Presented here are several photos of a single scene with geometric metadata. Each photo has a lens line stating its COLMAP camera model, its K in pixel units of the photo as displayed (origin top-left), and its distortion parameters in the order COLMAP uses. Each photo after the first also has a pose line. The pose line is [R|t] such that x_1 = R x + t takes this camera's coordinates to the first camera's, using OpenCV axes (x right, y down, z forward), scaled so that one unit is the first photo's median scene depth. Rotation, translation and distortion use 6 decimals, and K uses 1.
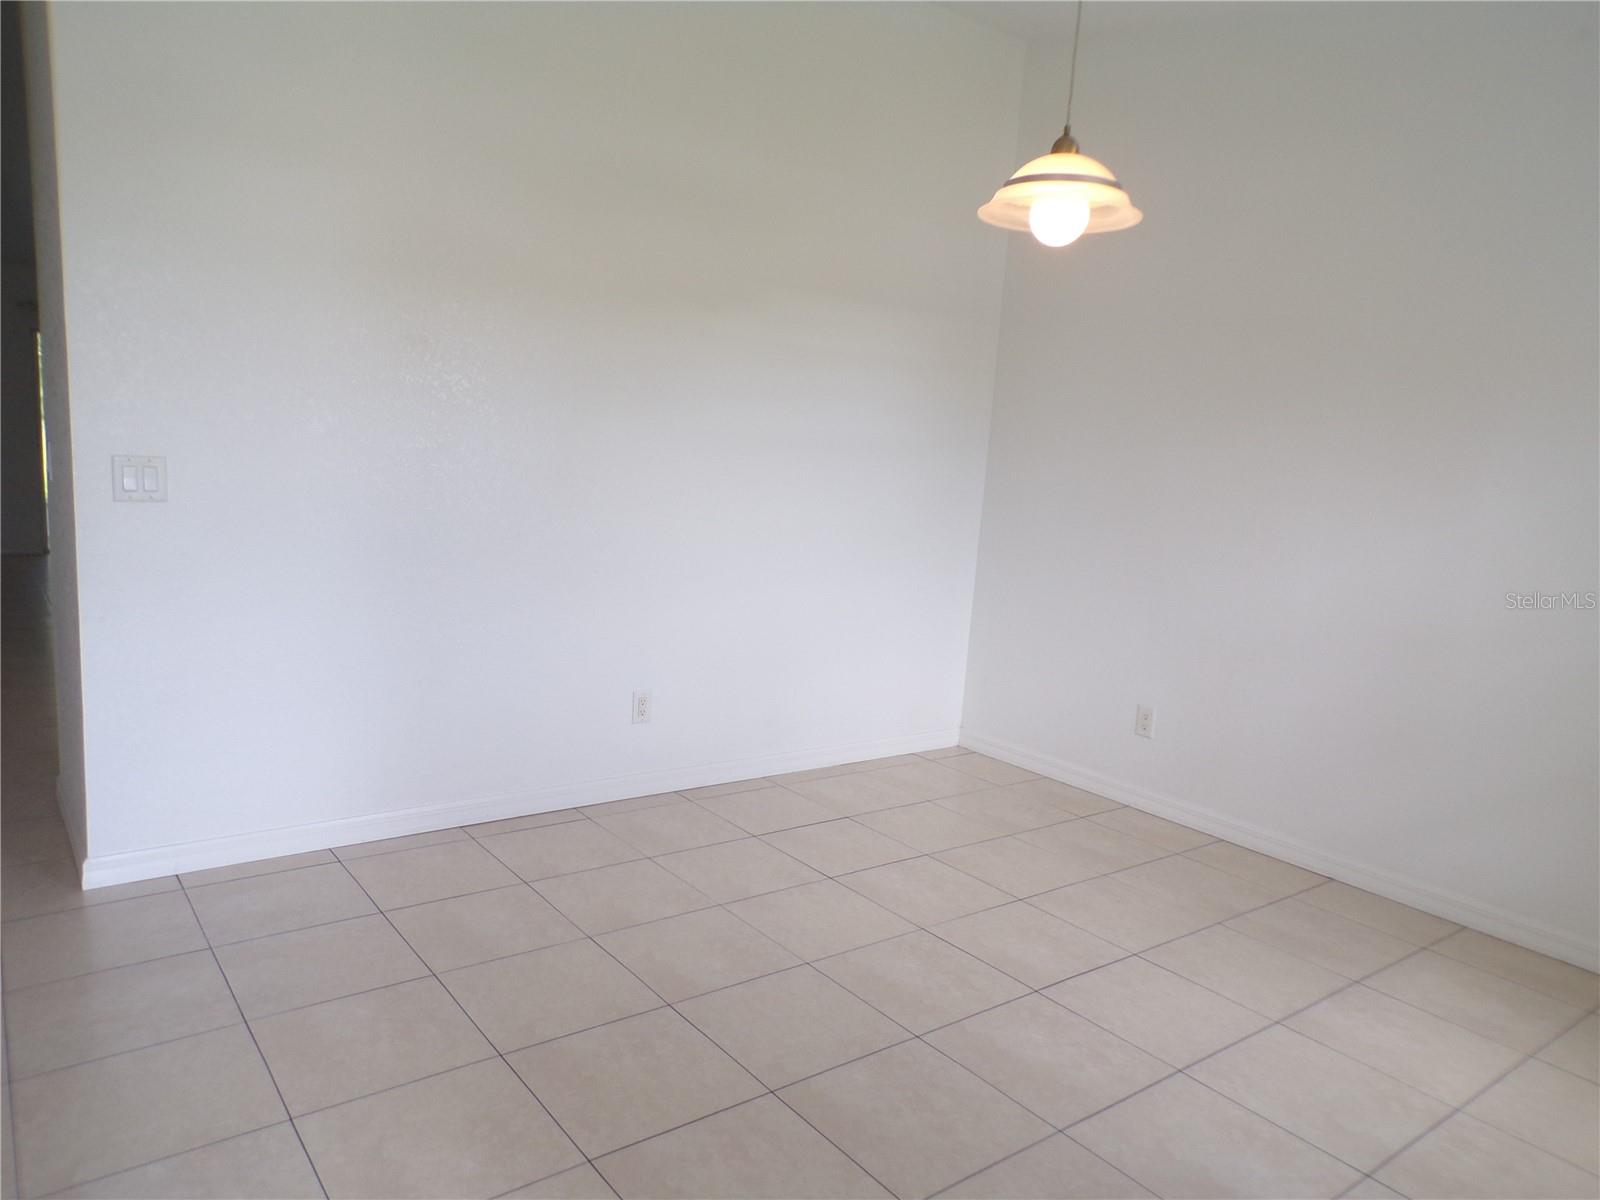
lens RADIAL K [[1099.2, 0, 800.7], [0, 1099.2, 598.8], [0, 0, 1]] dist [0.011362, 0.000824]
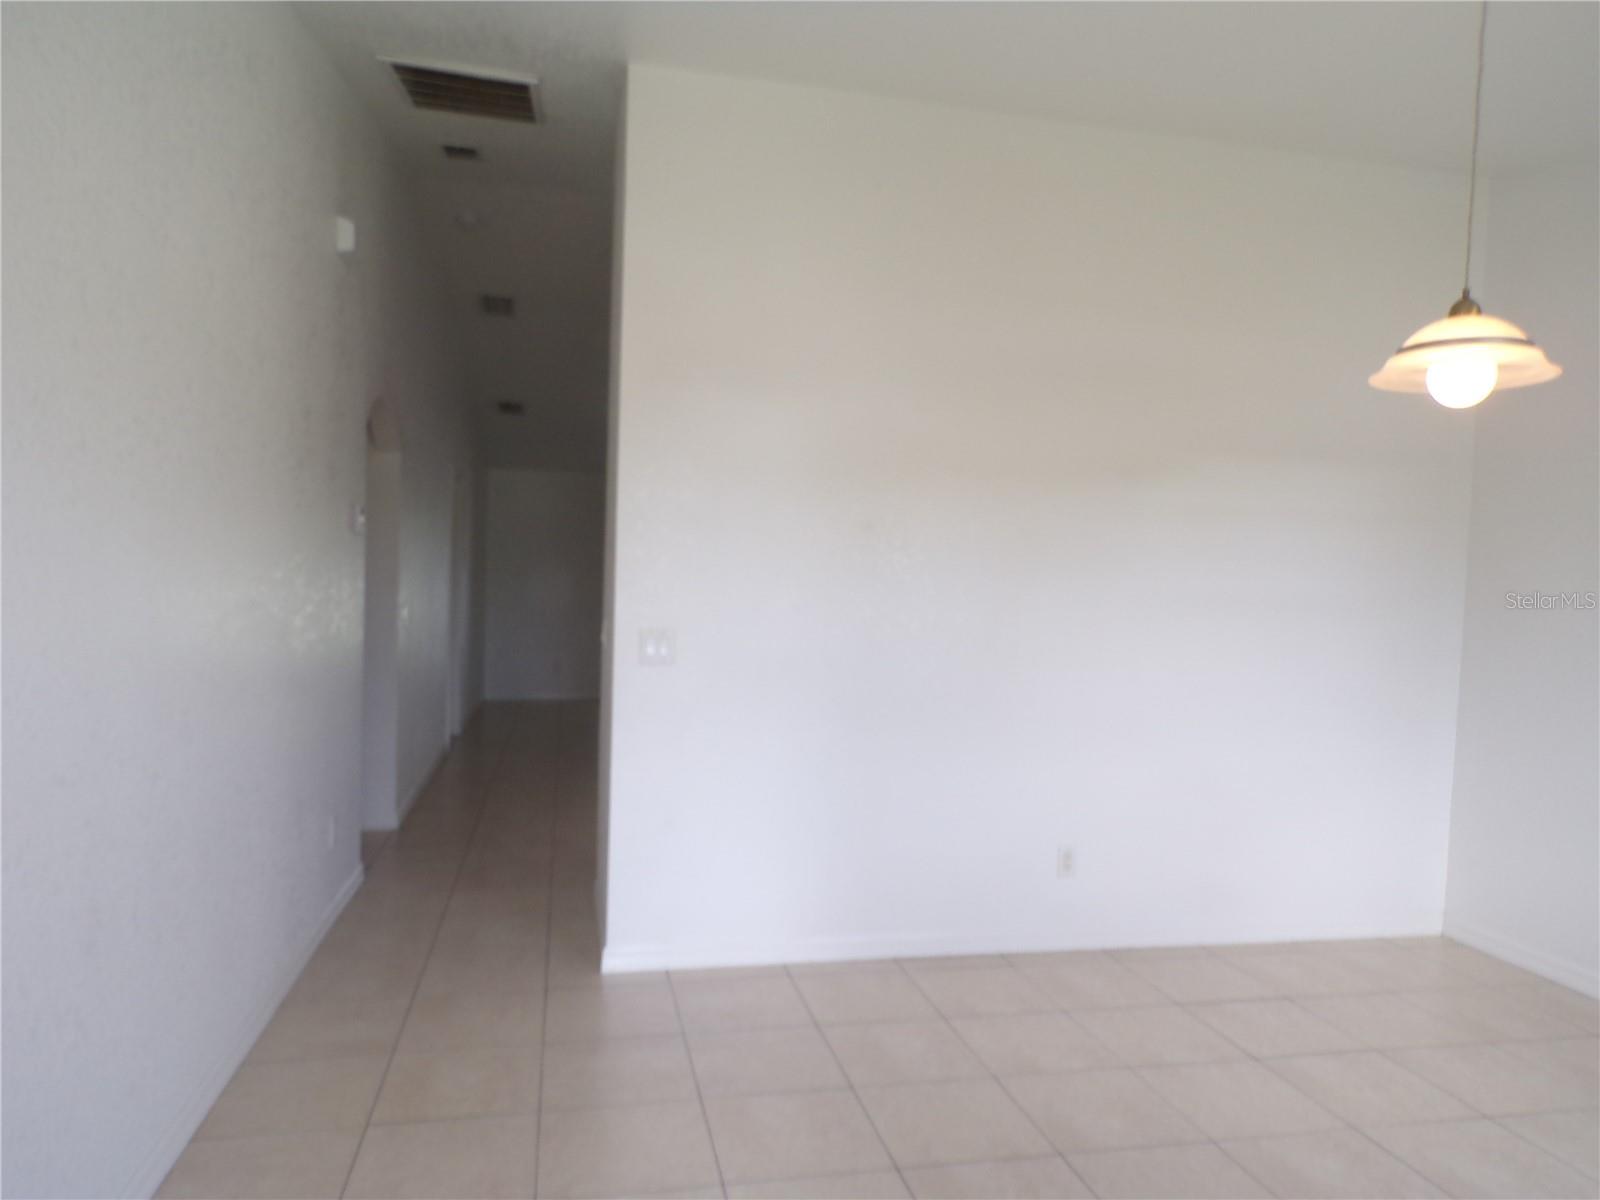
lens RADIAL K [[1093.8, 0, 804.3], [0, 1093.8, 609.1], [0, 0, 1]] dist [0.005606, -0.005273]
pose [[0.907252, -0.019503, -0.420135, 0.088723], [-0.034701, 0.992047, -0.120986, -0.004786], [0.419153, 0.124344, 0.899360, -0.074195]]
